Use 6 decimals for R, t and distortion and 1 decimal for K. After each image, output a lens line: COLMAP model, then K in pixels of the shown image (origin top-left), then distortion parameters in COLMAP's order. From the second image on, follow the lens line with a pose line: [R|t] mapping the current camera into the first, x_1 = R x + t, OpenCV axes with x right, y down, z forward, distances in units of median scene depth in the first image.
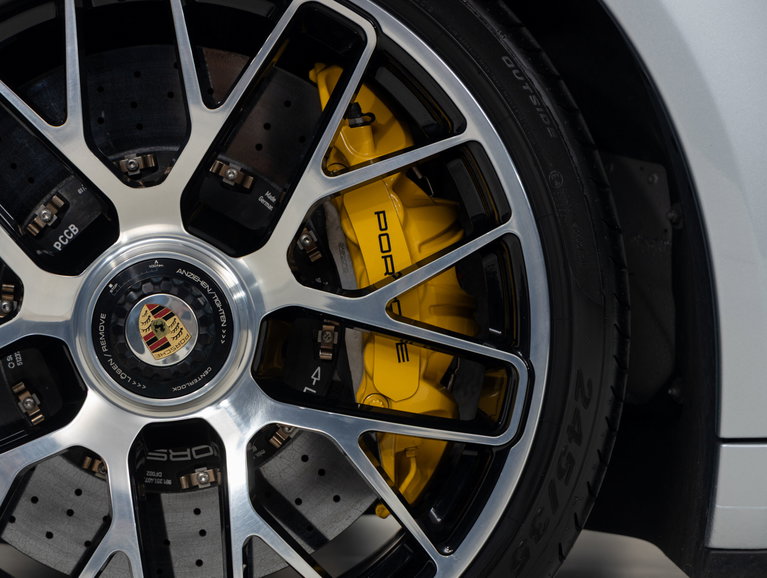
lens RADIAL K [[2539.1, 0, 383.5], [0, 2539.1, 289.0], [0, 0, 1]] dist [0.046245, -0.517260]
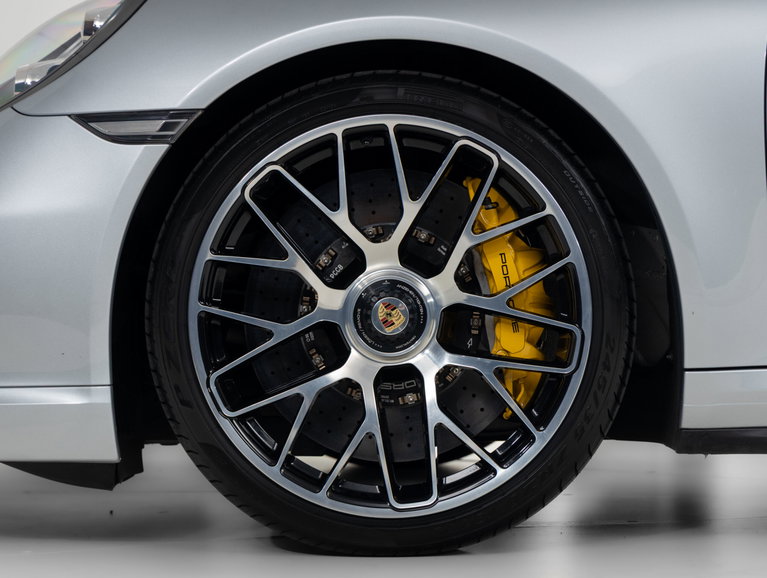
lens RADIAL K [[2539.1, 0, 383.5], [0, 2539.1, 289.0], [0, 0, 1]] dist [0.046245, -0.517260]
pose [[0.998595, -0.020468, -0.048885, 0.002313], [0.017959, 0.998525, -0.051233, 0.093224], [0.049862, 0.050284, 0.997490, -0.913202]]
